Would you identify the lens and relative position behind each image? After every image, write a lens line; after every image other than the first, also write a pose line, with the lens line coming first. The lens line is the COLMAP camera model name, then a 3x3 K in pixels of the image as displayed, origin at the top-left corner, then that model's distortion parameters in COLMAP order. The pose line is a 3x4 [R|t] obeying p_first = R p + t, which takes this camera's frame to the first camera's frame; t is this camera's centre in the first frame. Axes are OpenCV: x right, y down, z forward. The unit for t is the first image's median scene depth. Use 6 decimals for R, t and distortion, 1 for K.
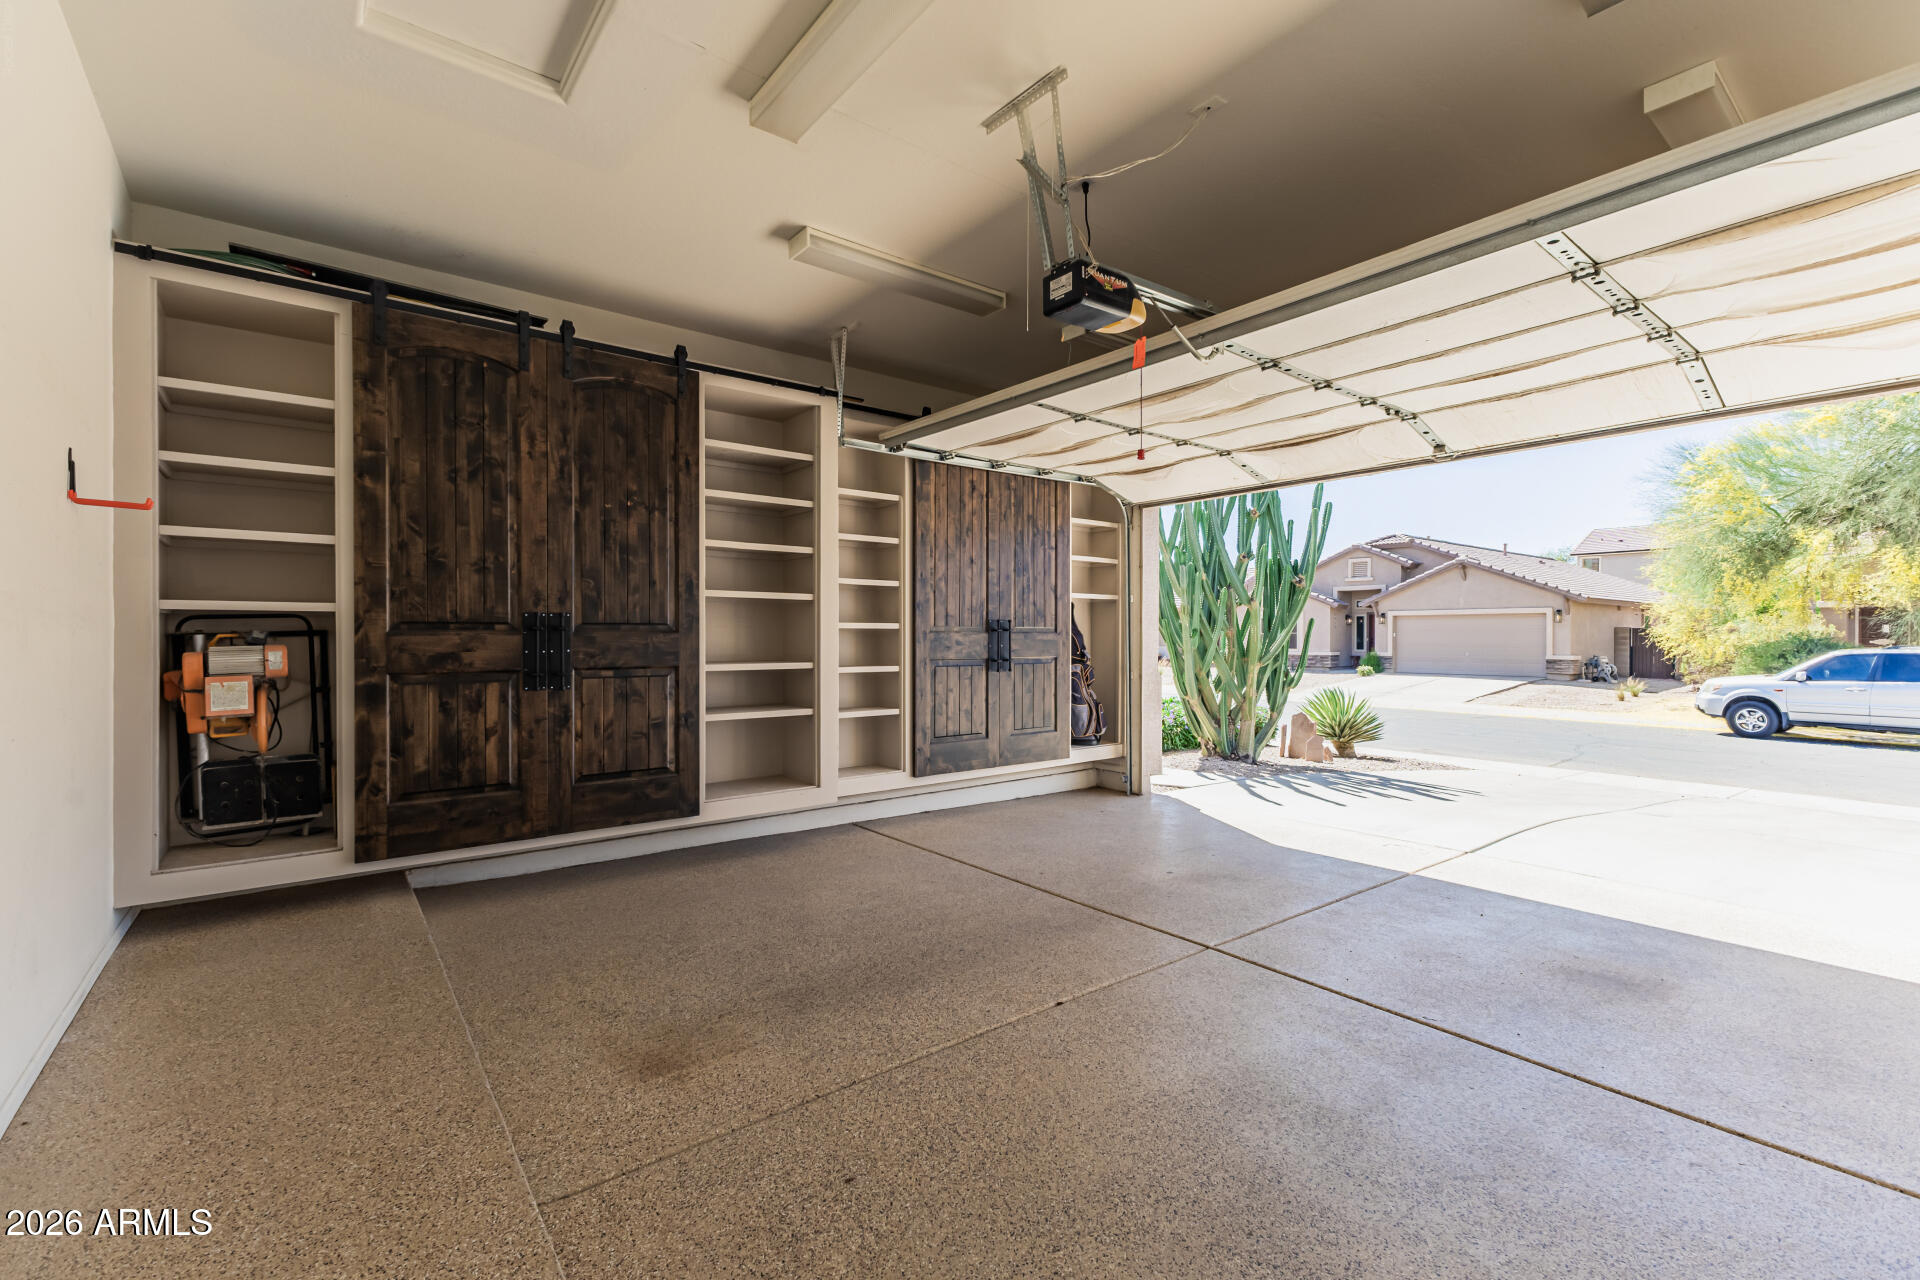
lens RADIAL K [[844.1, 0, 963.8], [0, 844.1, 636.7], [0, 0, 1]] dist [0.020369, -0.000084]
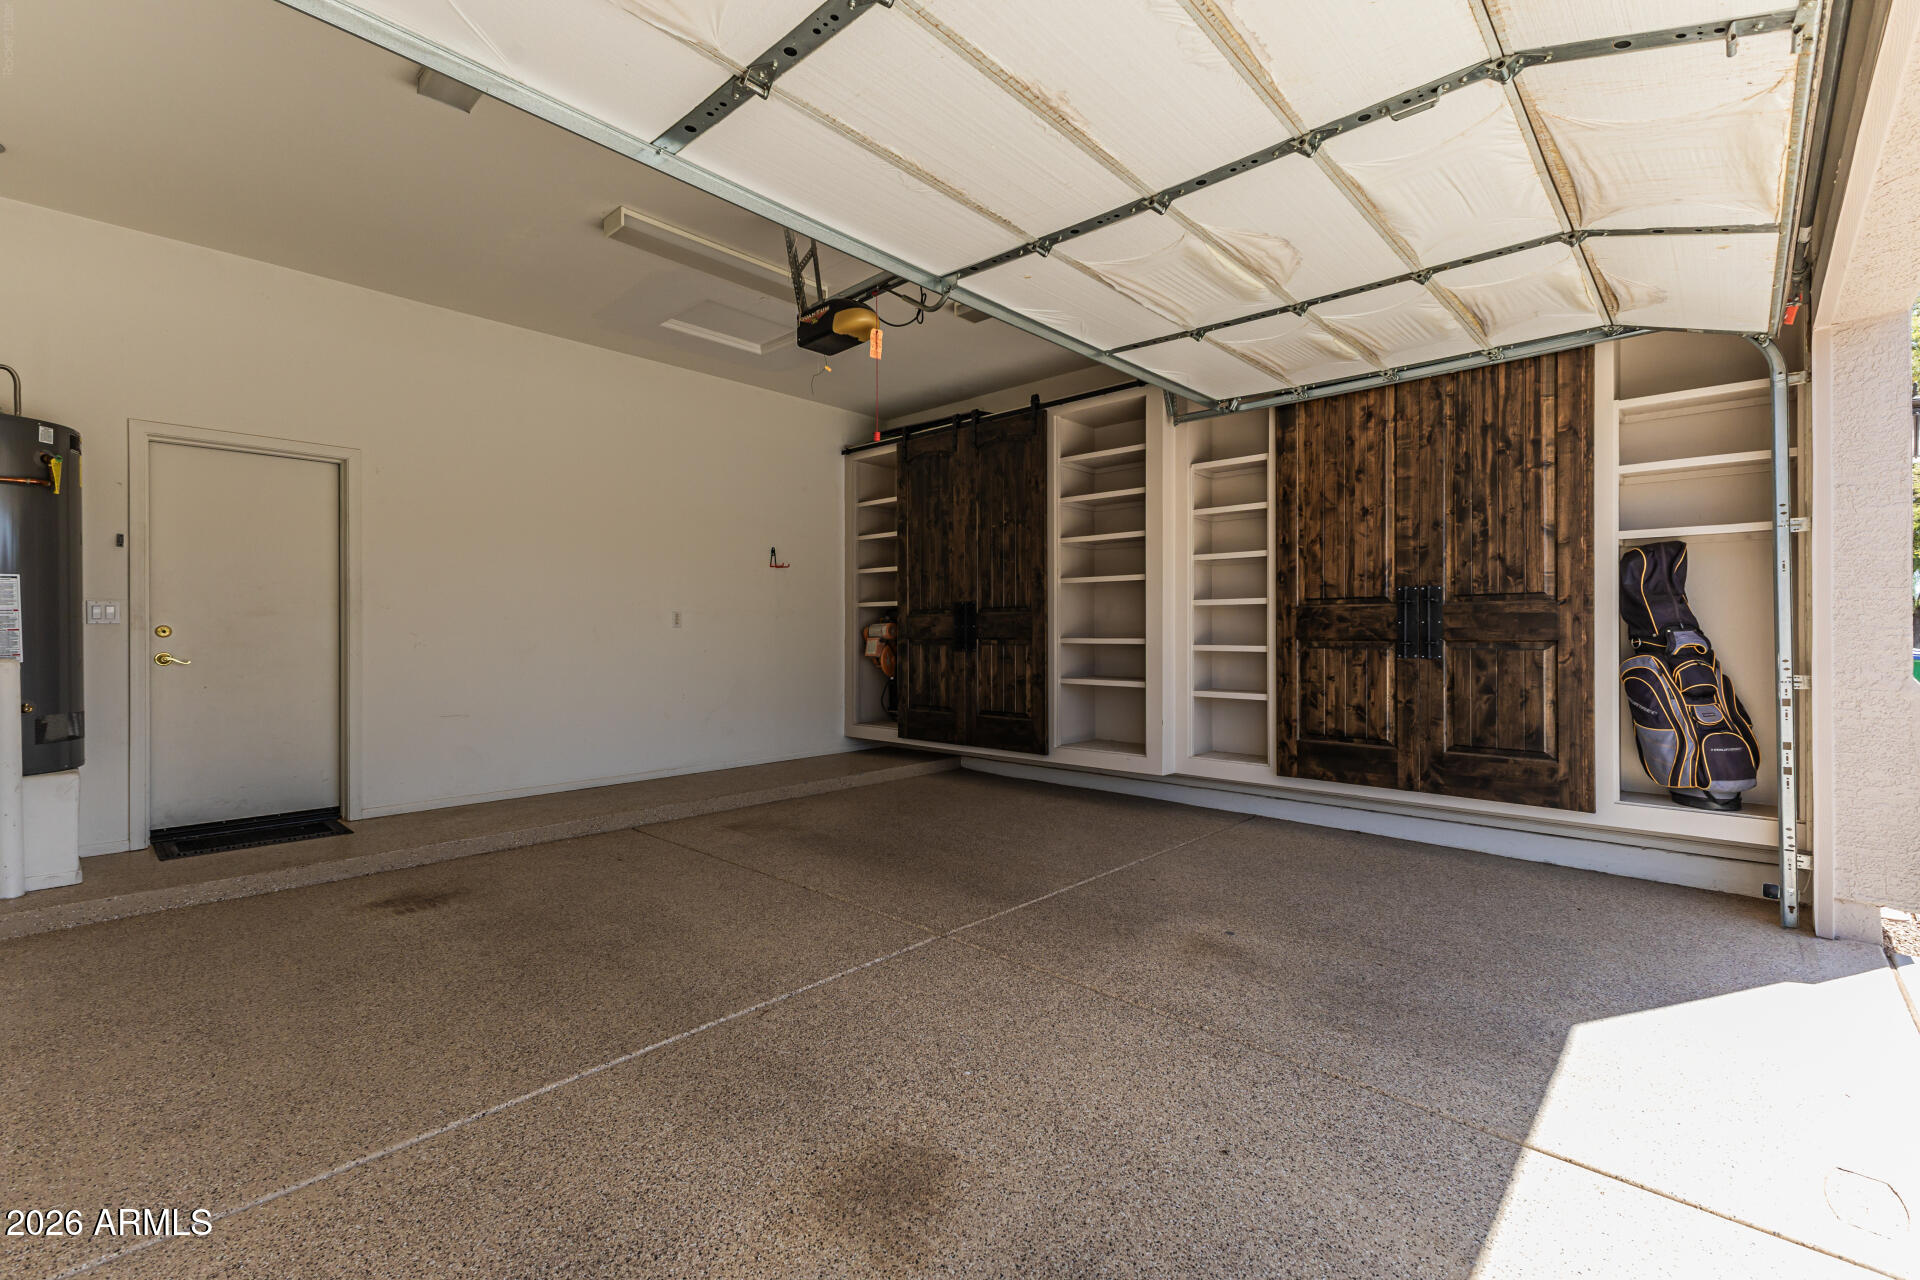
lens RADIAL K [[844.1, 0, 963.8], [0, 844.1, 636.7], [0, 0, 1]] dist [0.020369, -0.000084]
pose [[0.150600, 0.001782, -0.988593, 1.016493], [-0.002512, 0.999996, 0.001420, 0.033009], [0.988592, 0.002269, 0.150604, 0.745388]]
